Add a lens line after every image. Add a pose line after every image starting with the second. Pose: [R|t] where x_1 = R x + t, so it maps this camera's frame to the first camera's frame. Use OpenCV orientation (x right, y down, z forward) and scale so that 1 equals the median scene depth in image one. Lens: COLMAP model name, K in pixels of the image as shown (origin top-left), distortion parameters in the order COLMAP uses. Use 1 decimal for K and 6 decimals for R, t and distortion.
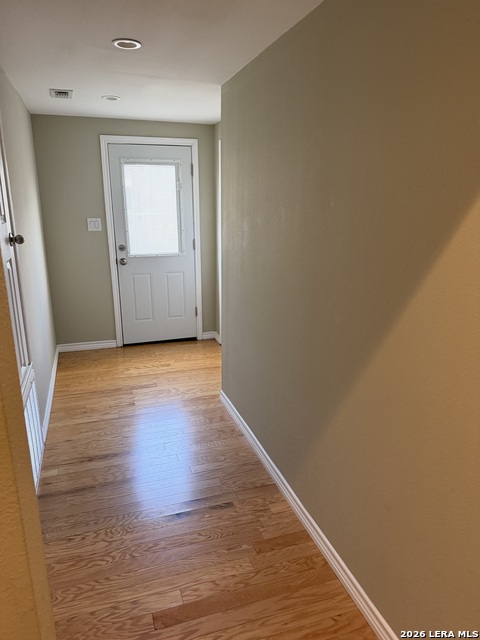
lens RADIAL K [[449.1, 0, 241.5], [0, 449.1, 325.6], [0, 0, 1]] dist [0.009781, -0.005760]
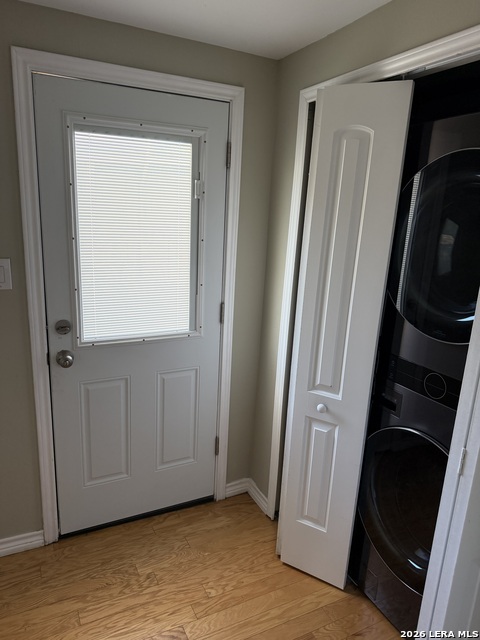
lens RADIAL K [[449.1, 0, 239.1], [0, 449.1, 314.2], [0, 0, 1]] dist [0.009781, -0.005760]
pose [[0.989050, 0.009557, 0.147272, -0.163716], [-0.002863, 0.998955, -0.045604, -0.165301], [-0.147554, 0.044683, 0.988044, 0.556485]]
